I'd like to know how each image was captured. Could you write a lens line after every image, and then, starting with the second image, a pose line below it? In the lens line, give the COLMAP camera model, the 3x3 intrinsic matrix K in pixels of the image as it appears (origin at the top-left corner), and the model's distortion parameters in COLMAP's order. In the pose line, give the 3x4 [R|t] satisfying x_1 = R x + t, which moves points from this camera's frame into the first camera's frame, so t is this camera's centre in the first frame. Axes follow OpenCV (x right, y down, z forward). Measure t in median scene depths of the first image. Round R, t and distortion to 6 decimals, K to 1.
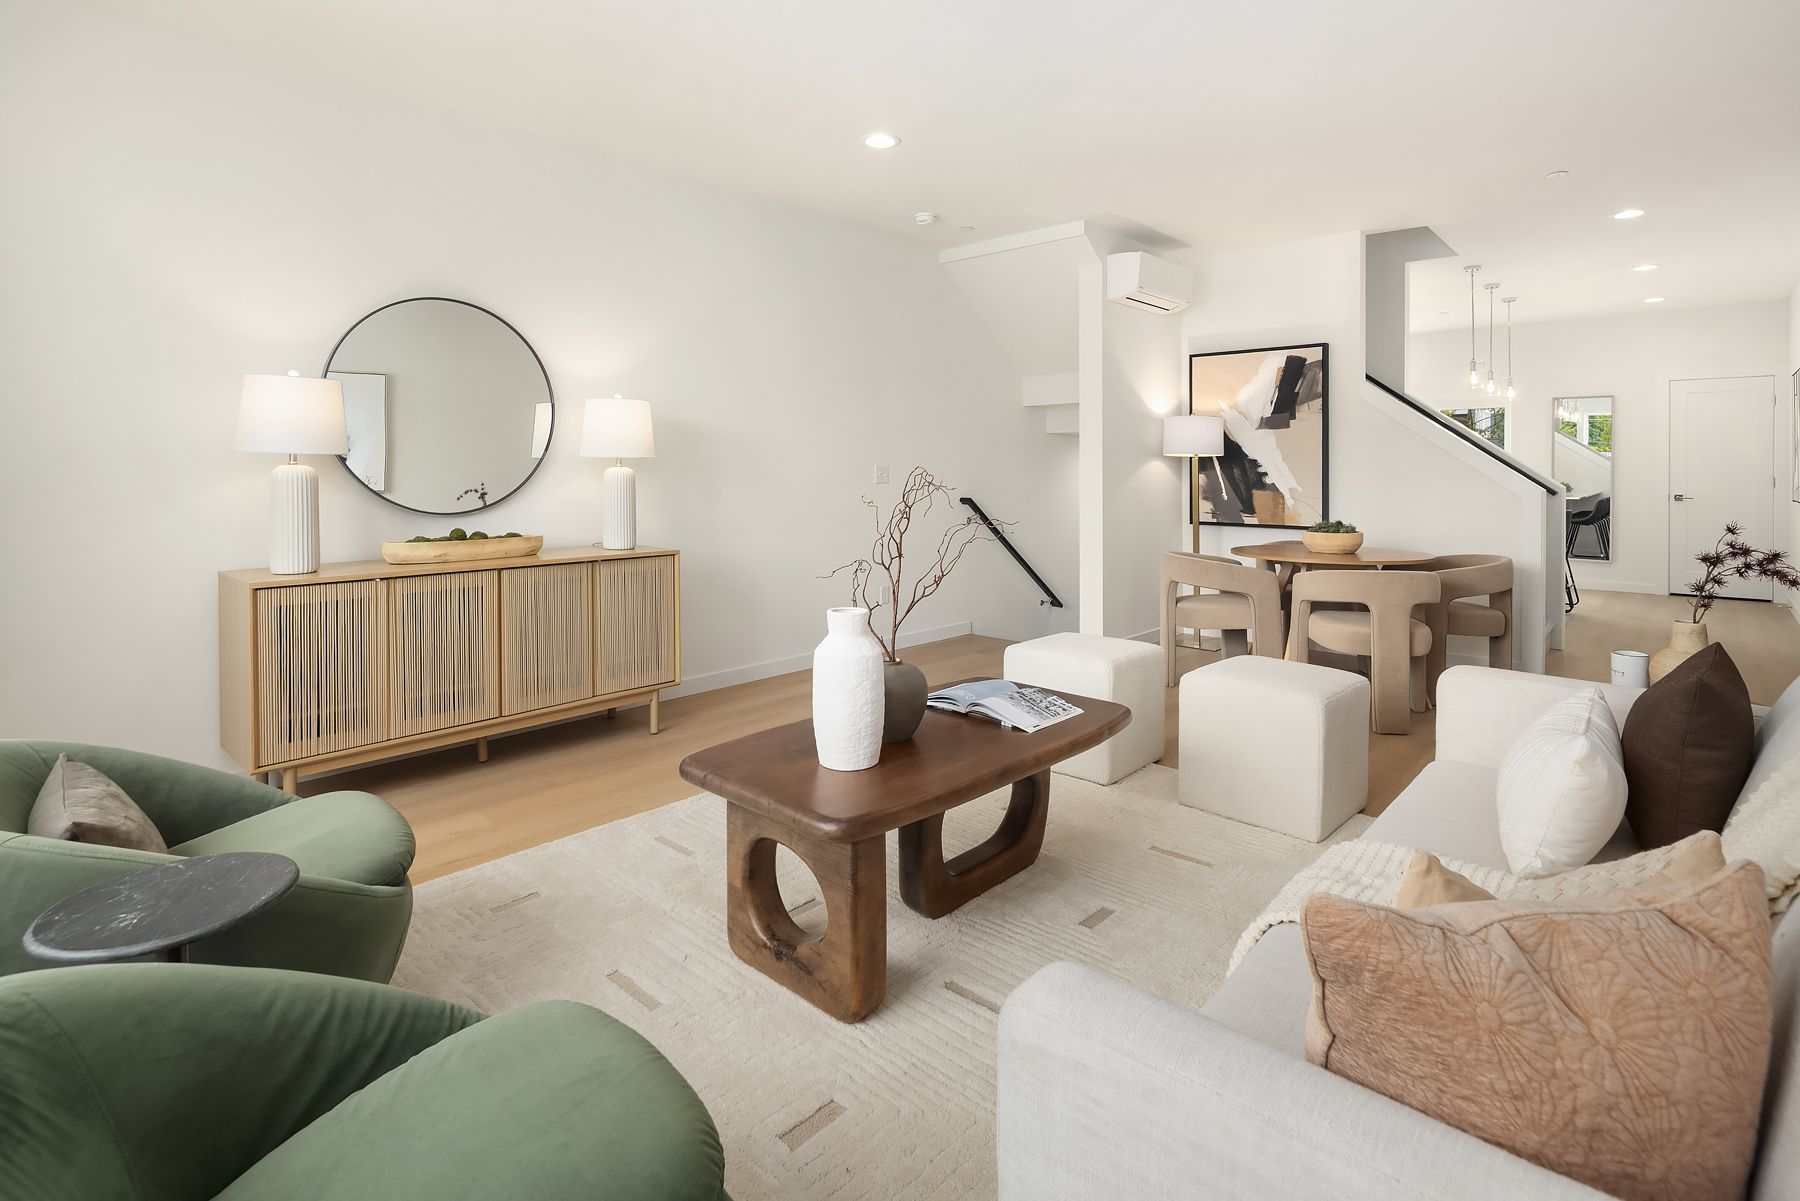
lens RADIAL K [[879.6, 0, 909.9], [0, 879.6, 468.6], [0, 0, 1]] dist [0.011863, -0.004221]
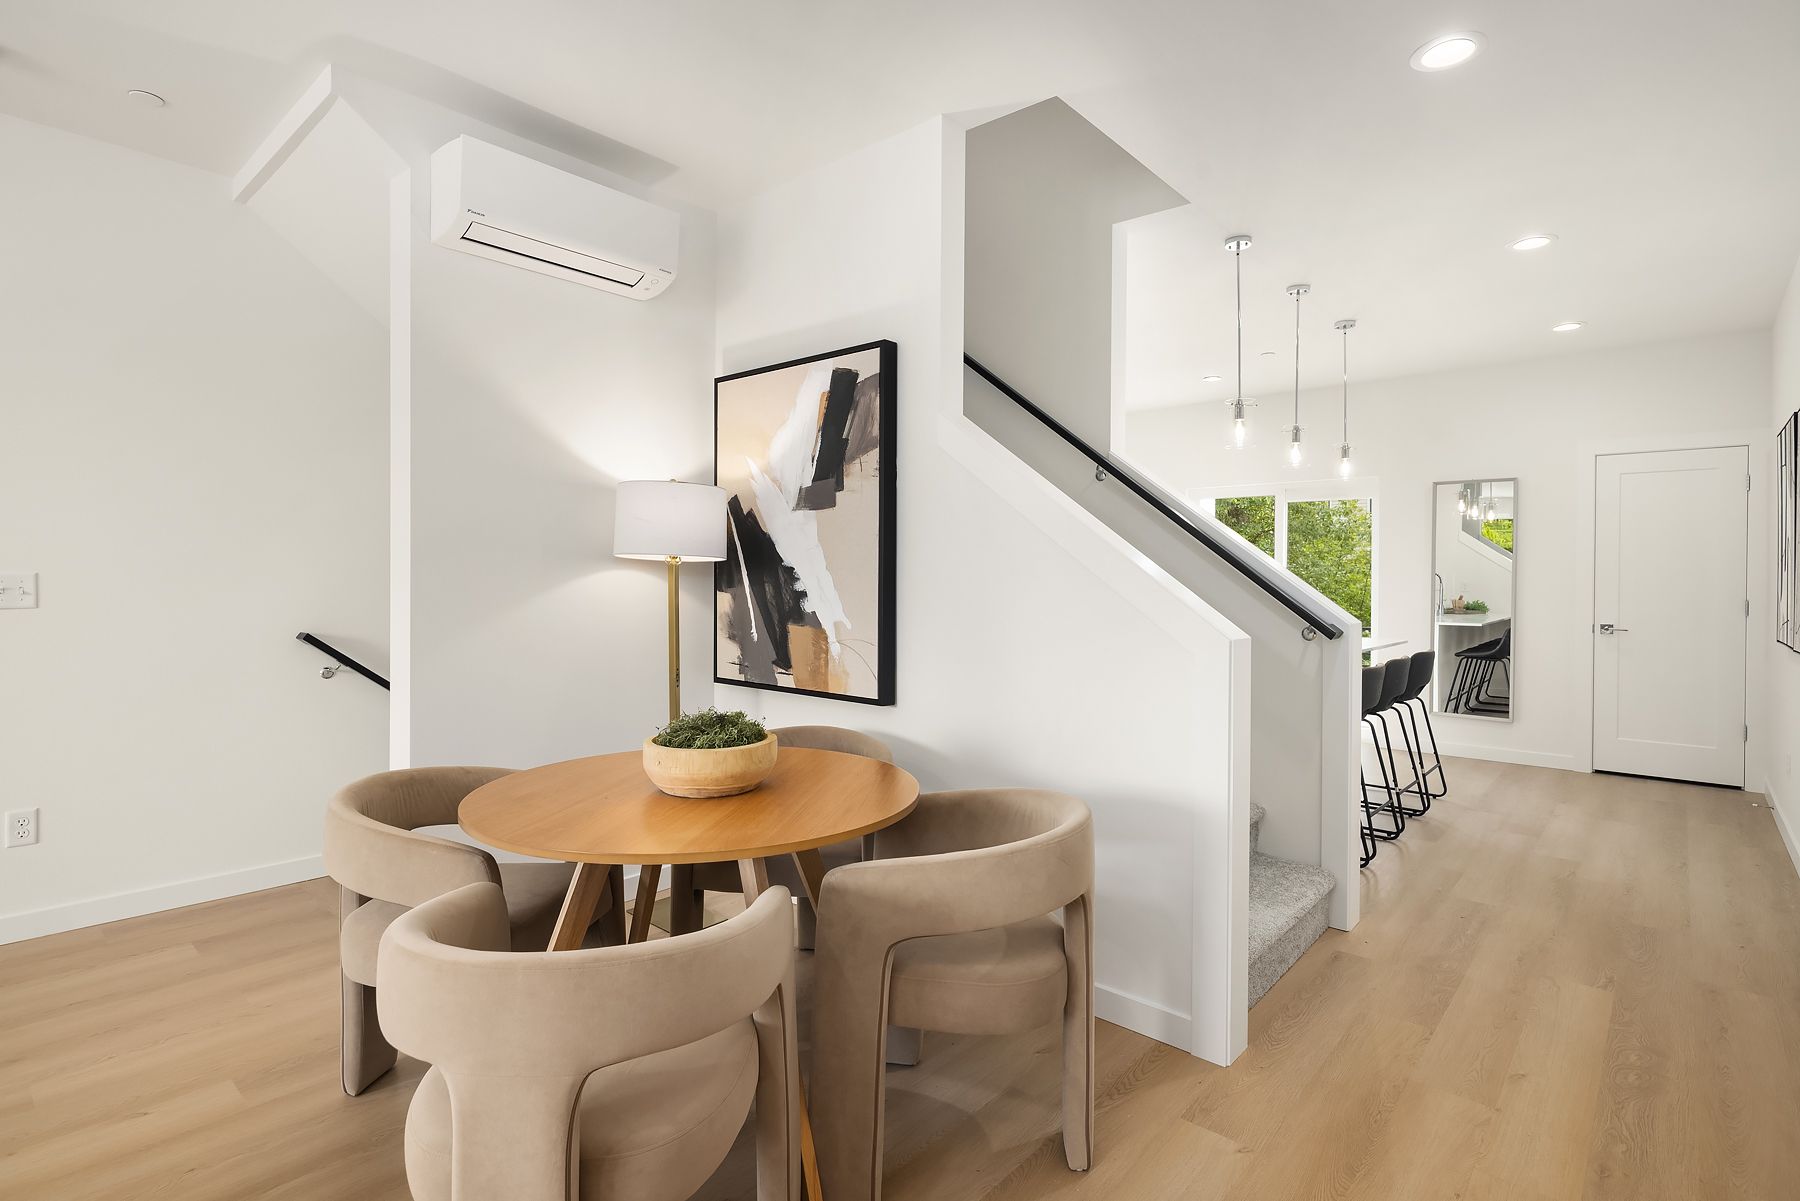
lens RADIAL K [[879.6, 0, 885.5], [0, 879.6, 560.8], [0, 0, 1]] dist [0.011863, -0.004221]
pose [[0.999904, 0.010359, 0.009245, 0.446341], [-0.010199, 0.999800, -0.017226, -0.005334], [-0.009421, 0.017130, 0.999809, 0.468436]]
